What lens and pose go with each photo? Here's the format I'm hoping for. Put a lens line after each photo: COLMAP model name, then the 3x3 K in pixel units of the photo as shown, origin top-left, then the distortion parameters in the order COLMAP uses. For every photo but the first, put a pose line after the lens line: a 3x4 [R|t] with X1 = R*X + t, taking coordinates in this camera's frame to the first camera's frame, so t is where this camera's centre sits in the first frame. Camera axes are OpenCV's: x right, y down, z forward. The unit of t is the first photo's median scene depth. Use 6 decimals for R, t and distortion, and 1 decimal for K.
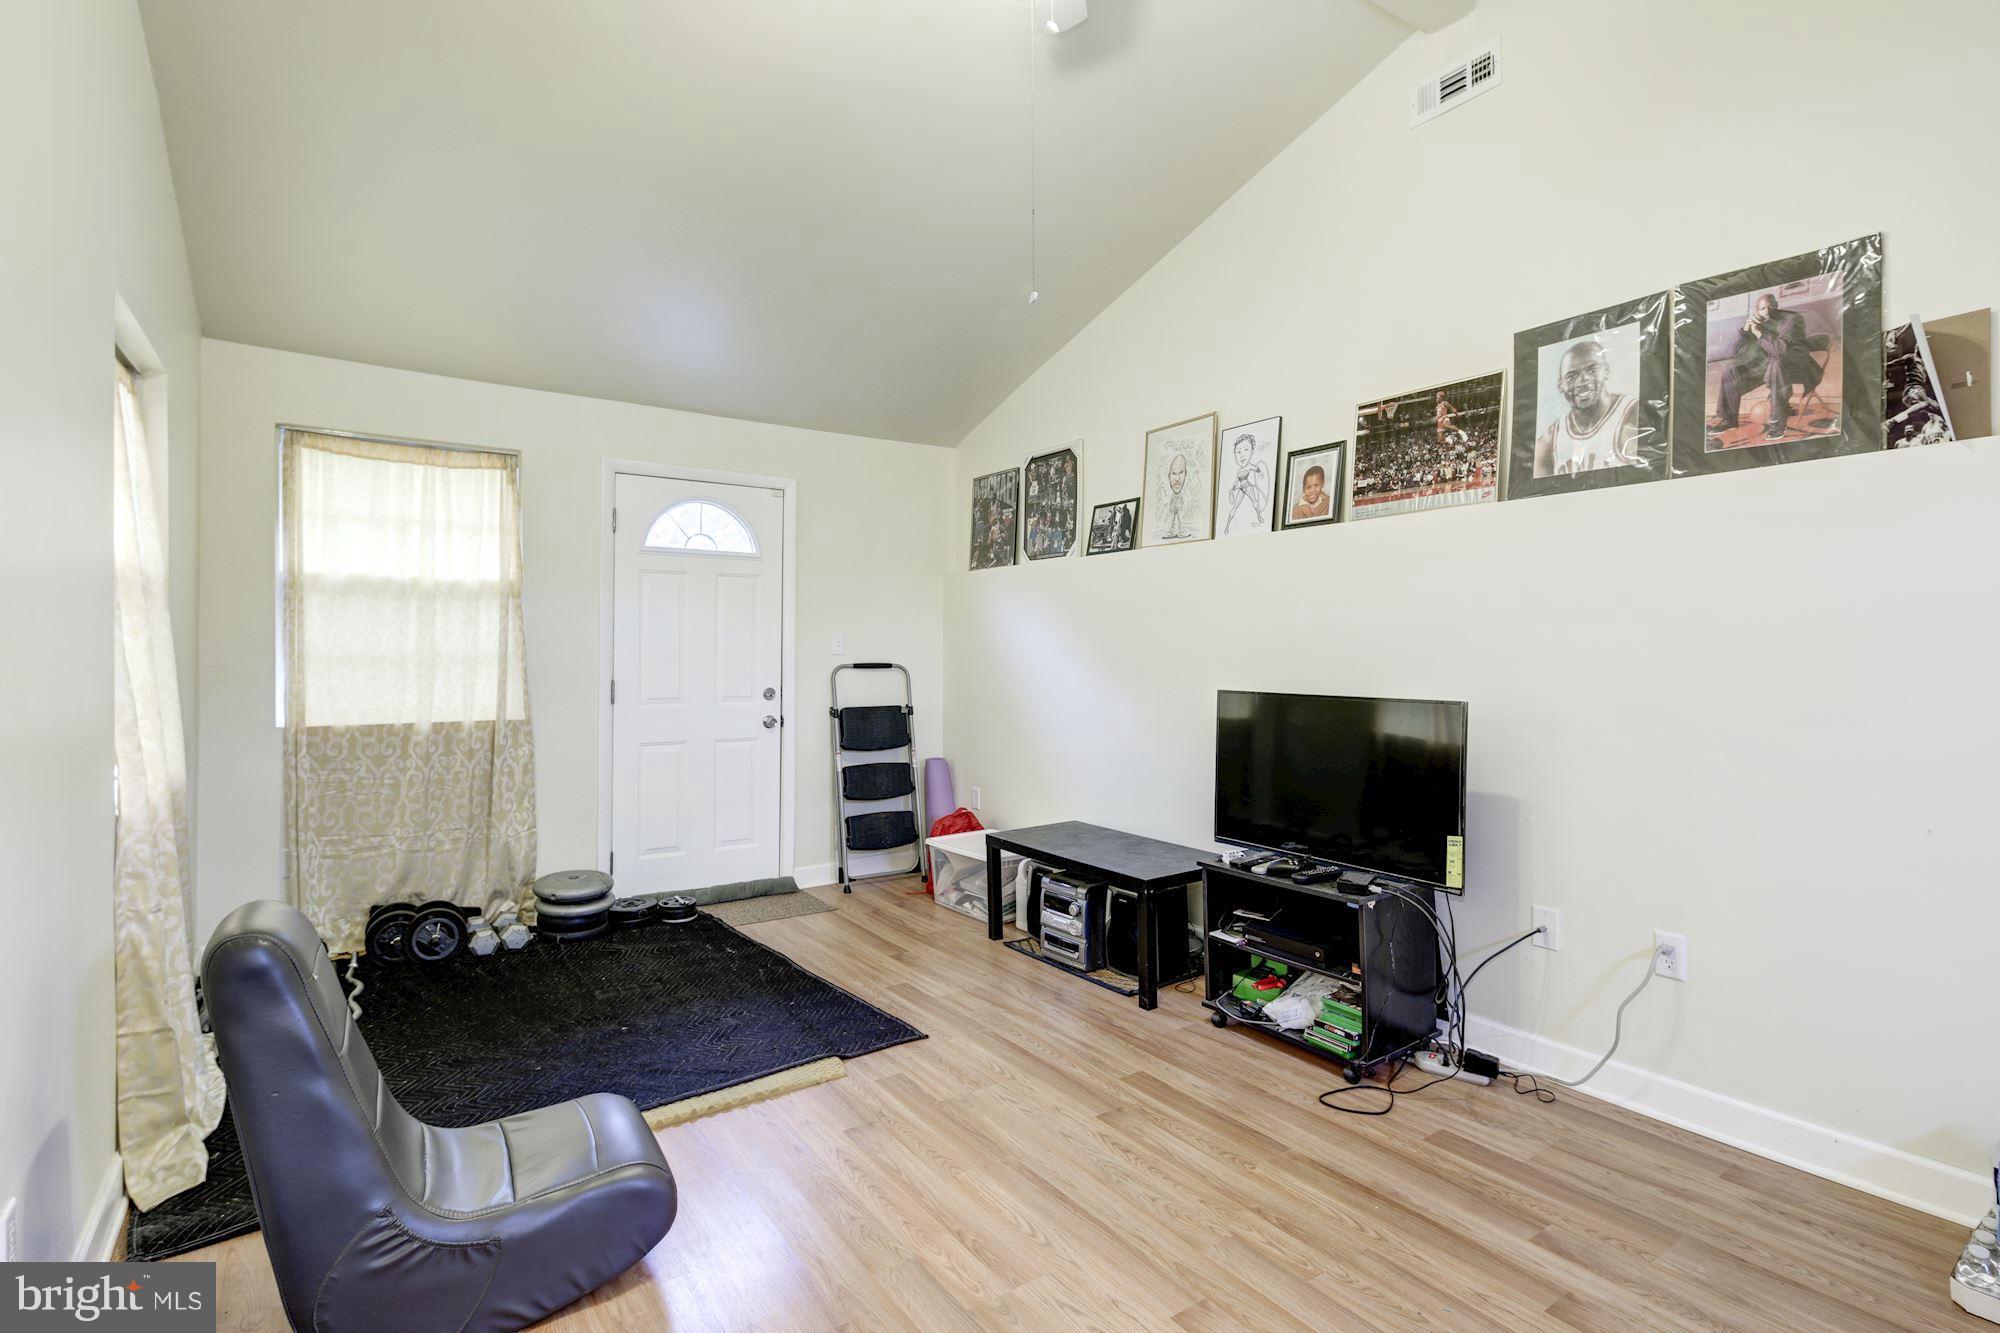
lens RADIAL K [[965.2, 0, 998.8], [0, 965.2, 652.6], [0, 0, 1]] dist [0.004763, -0.004945]
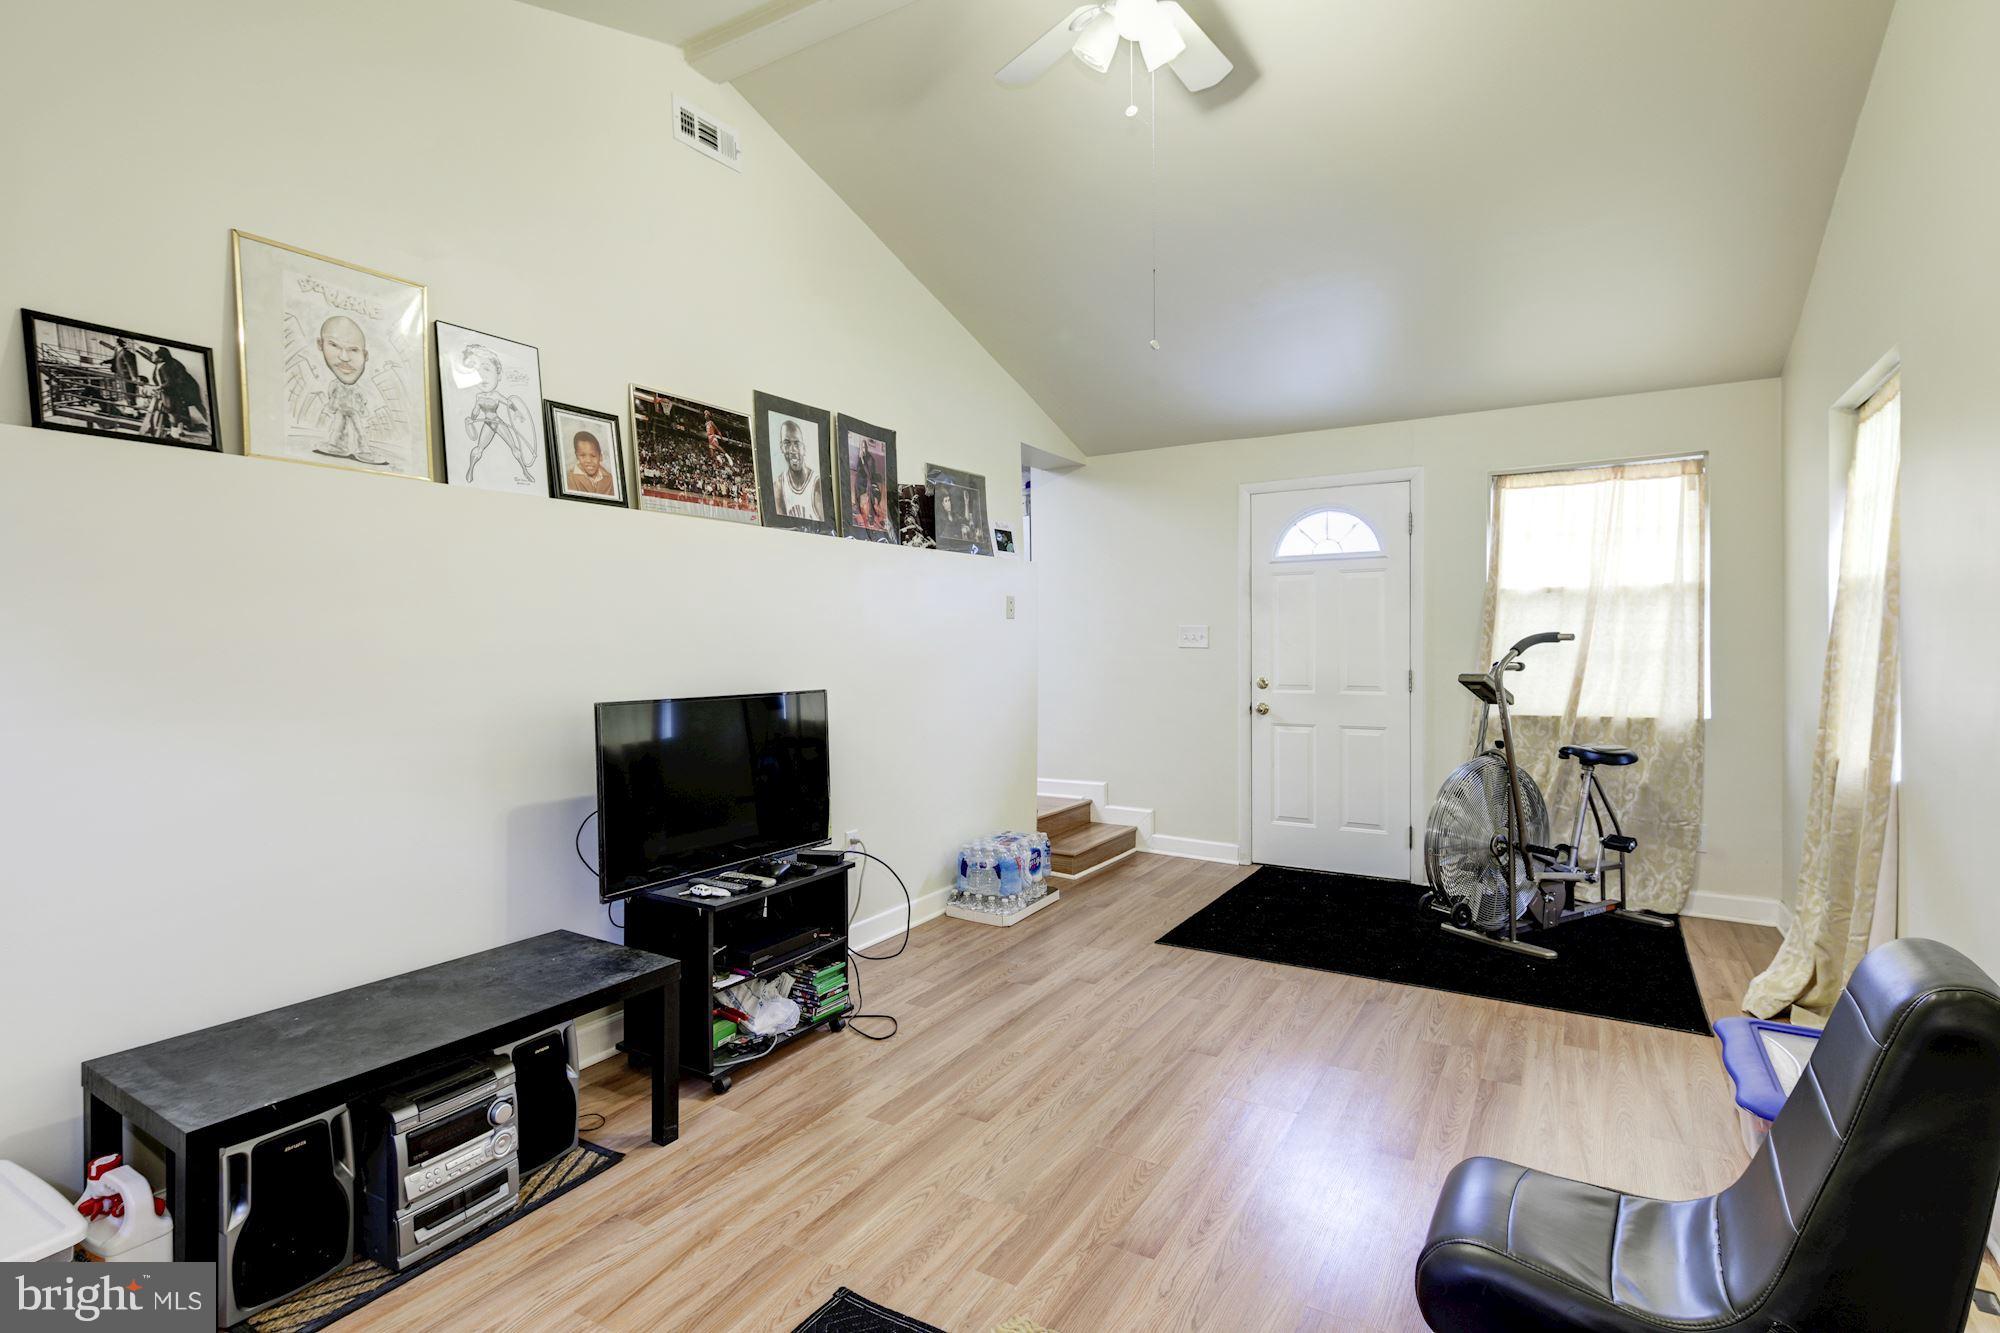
lens RADIAL K [[965.2, 0, 998.8], [0, 965.2, 652.6], [0, 0, 1]] dist [0.004763, -0.004945]
pose [[-0.413121, -0.000392, 0.910676, -0.689907], [0.011697, 0.999915, 0.005736, -0.001545], [-0.910601, 0.013022, -0.413082, 1.200701]]
